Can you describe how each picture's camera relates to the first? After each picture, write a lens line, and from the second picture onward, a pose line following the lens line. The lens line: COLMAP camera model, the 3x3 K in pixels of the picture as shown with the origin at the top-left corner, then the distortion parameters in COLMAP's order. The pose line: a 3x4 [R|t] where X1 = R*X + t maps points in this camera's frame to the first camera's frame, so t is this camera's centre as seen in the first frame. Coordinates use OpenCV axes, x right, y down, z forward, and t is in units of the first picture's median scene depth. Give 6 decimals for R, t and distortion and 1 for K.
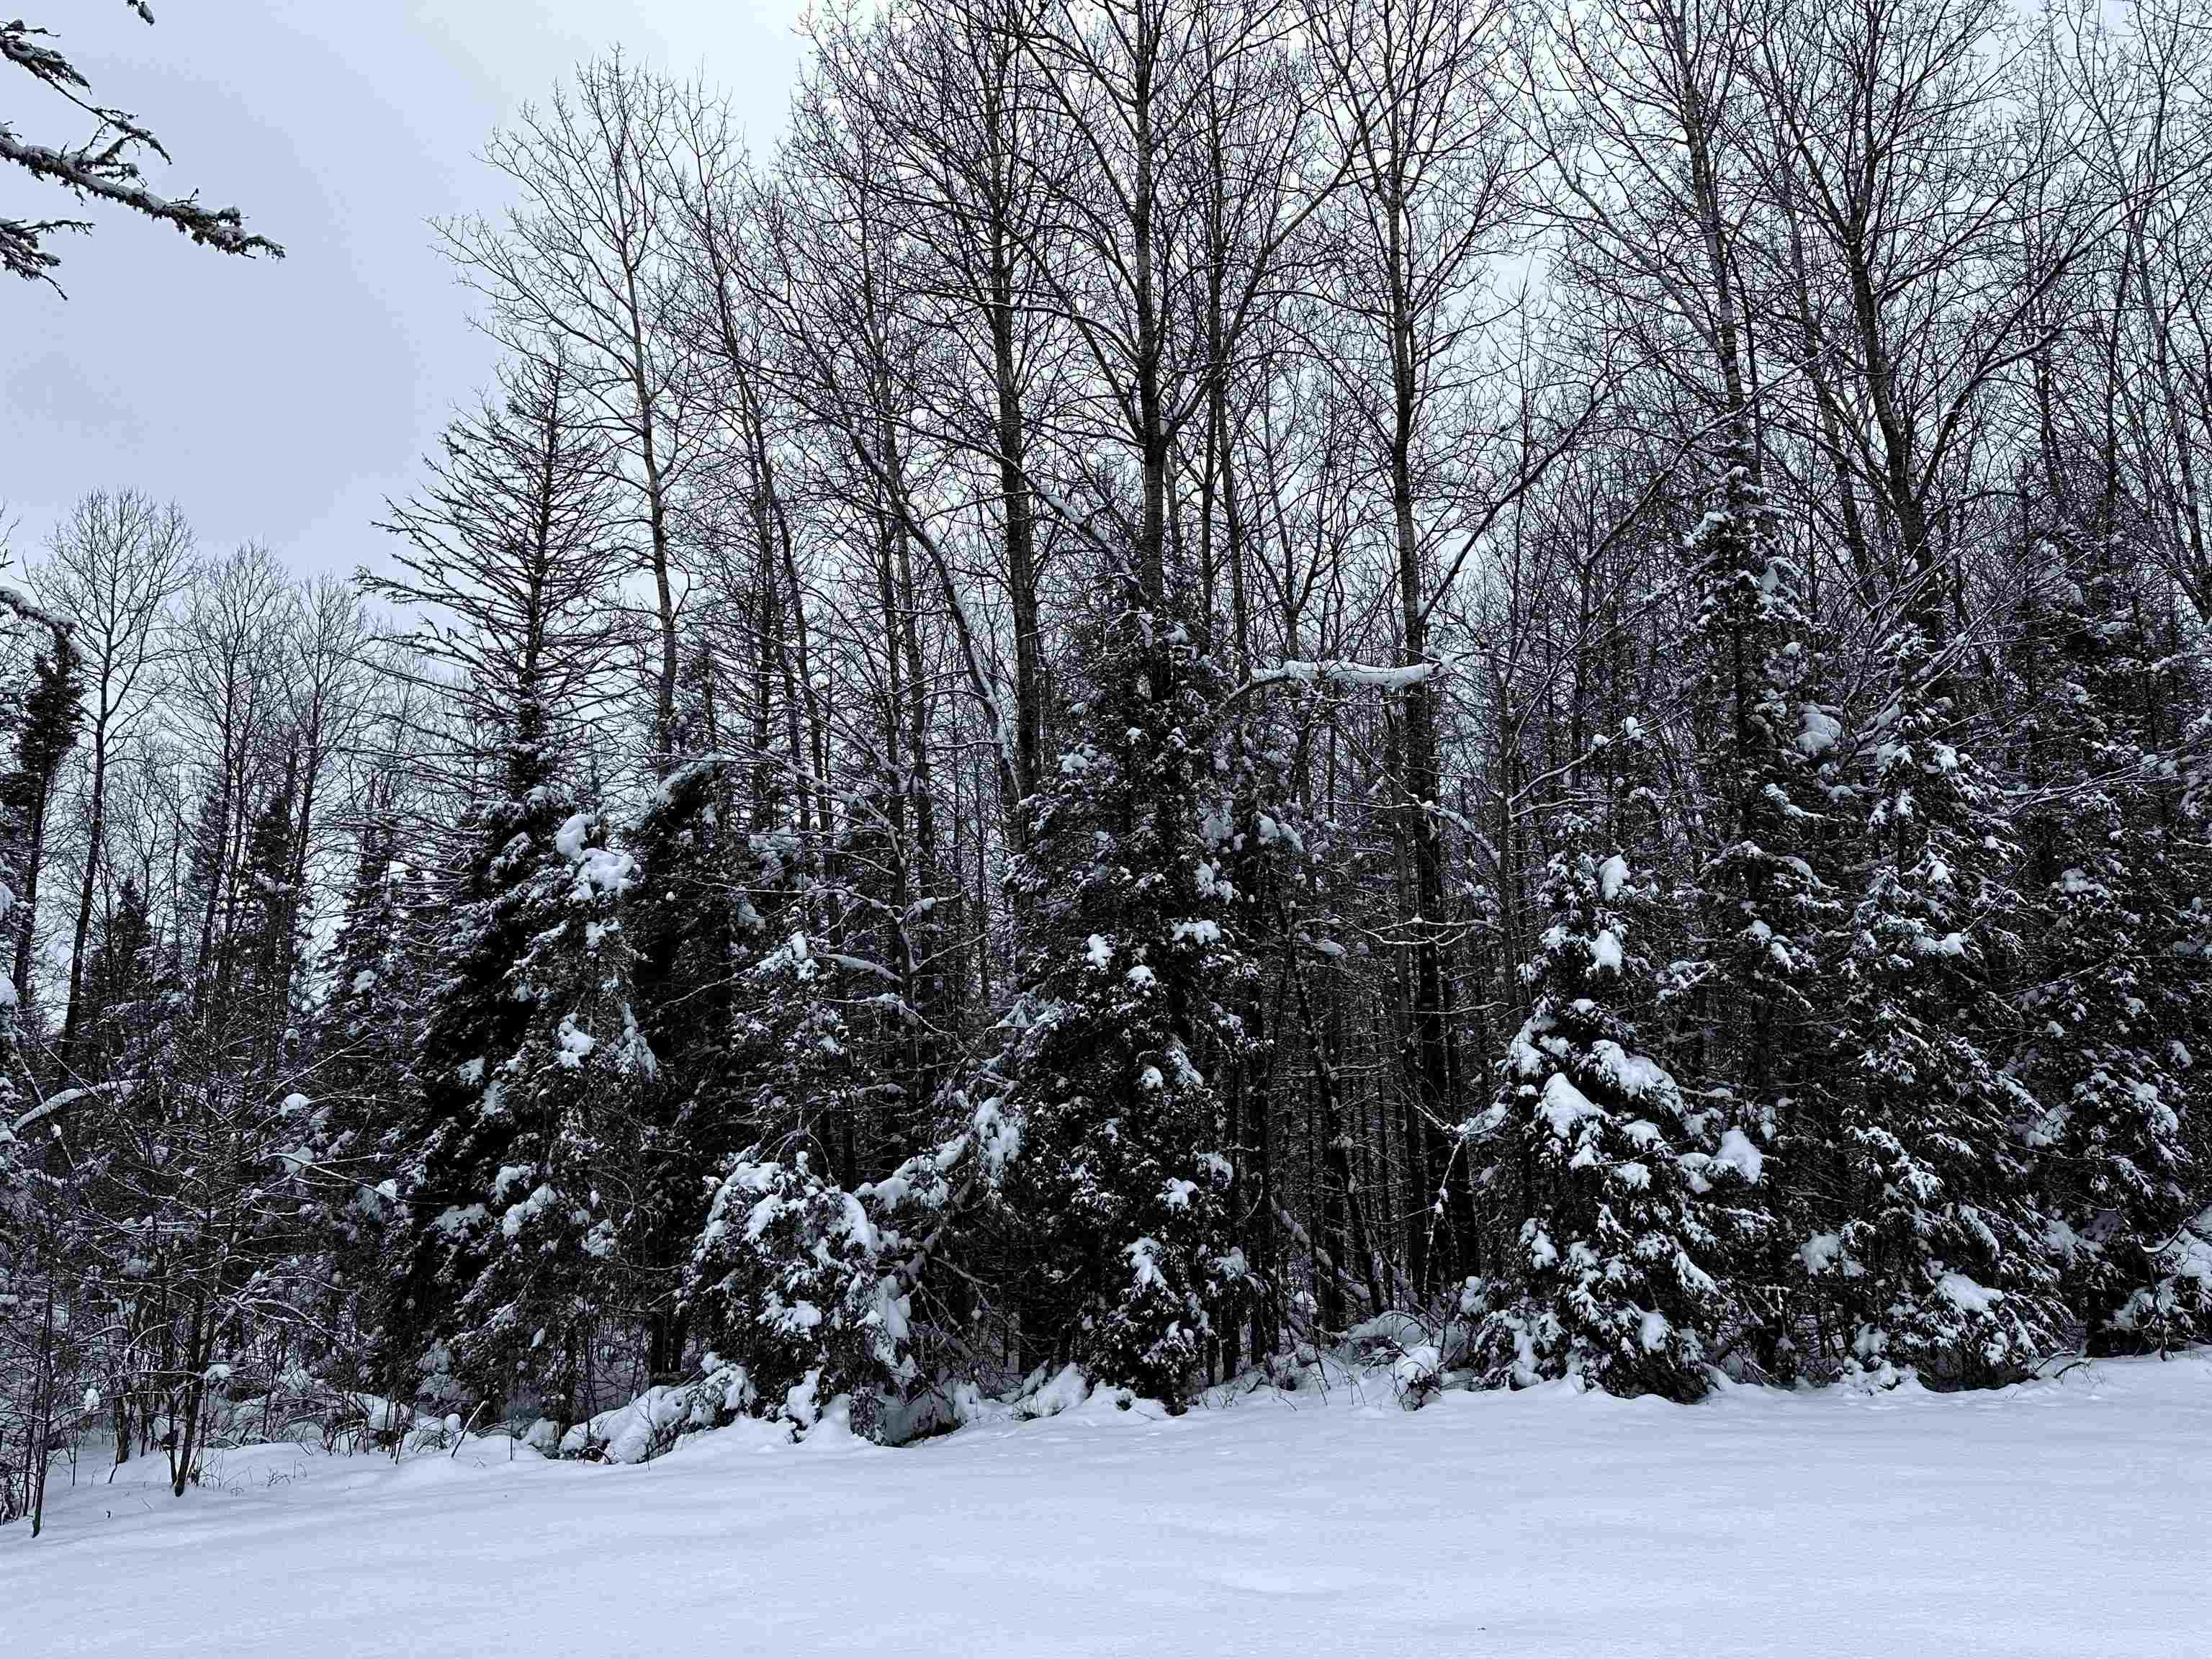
lens RADIAL K [[1538.3, 0, 1104.3], [0, 1538.3, 828.5], [0, 0, 1]] dist [0.048111, -0.050128]
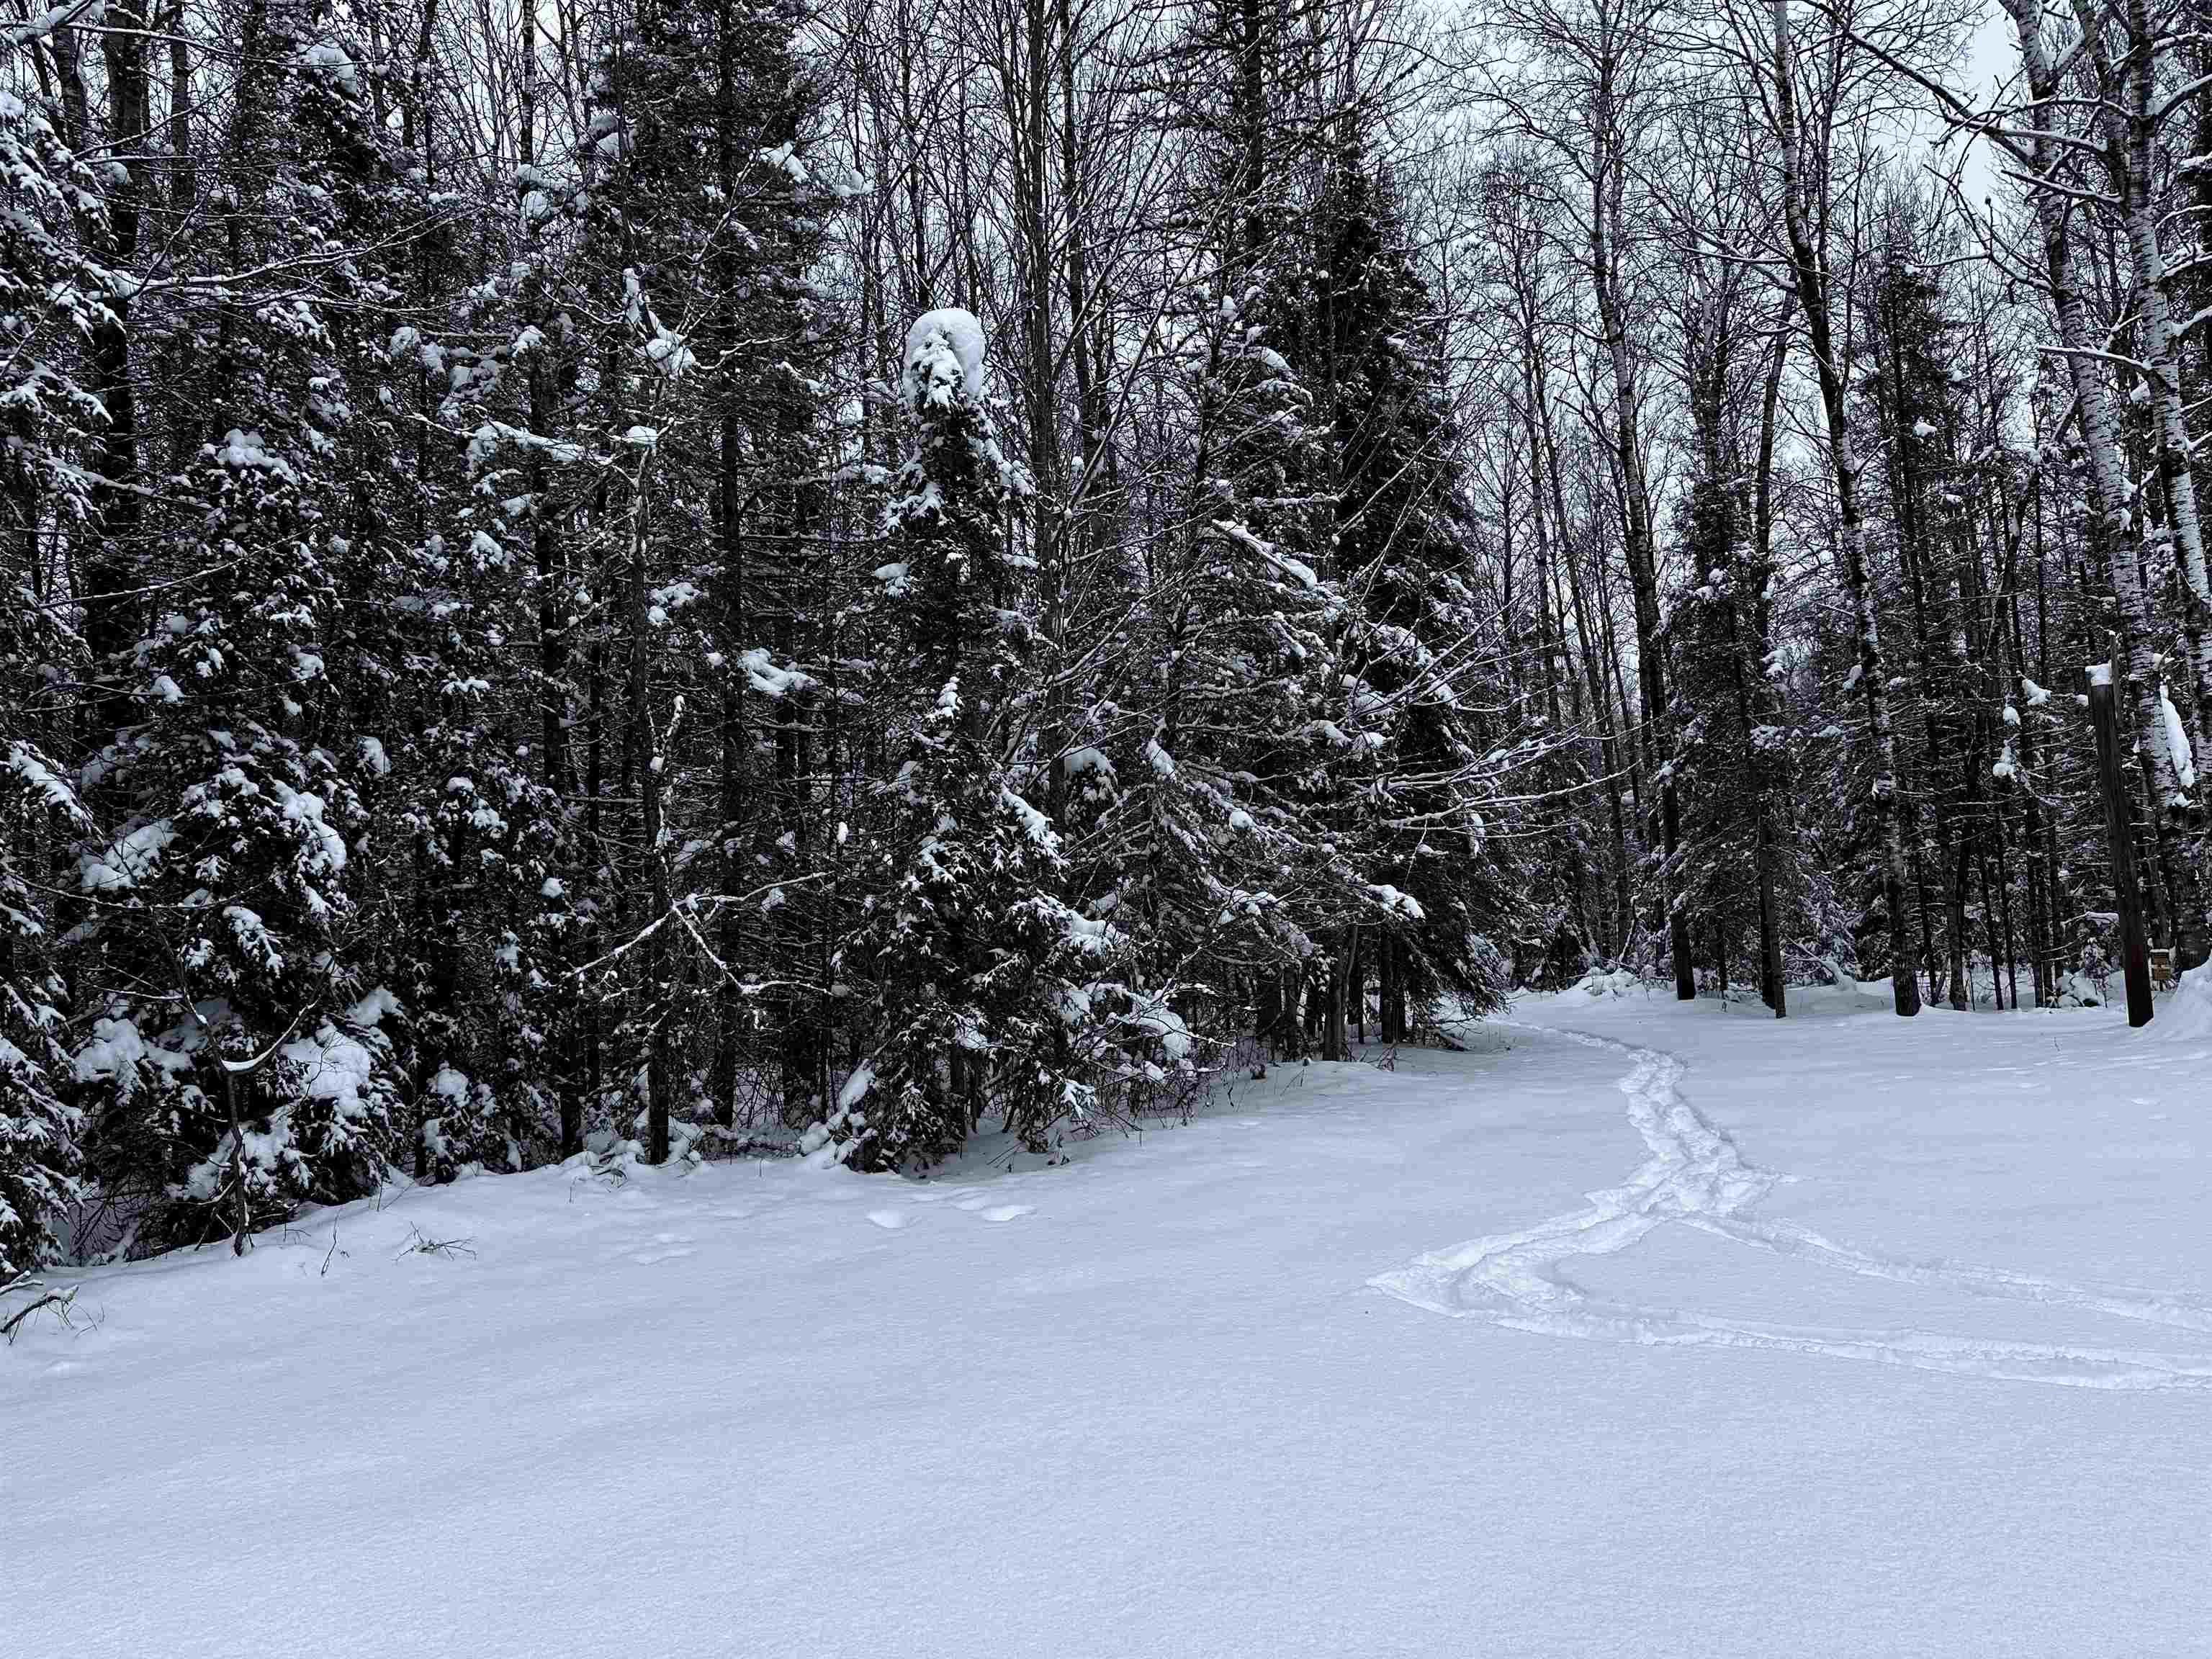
lens RADIAL K [[1538.3, 0, 1102.0], [0, 1538.3, 824.0], [0, 0, 1]] dist [0.048111, -0.050128]
pose [[0.557397, 0.056268, 0.828337, 0.340205], [-0.156929, 0.986857, 0.038563, 0.103961], [-0.815280, -0.151486, 0.558901, 0.403711]]
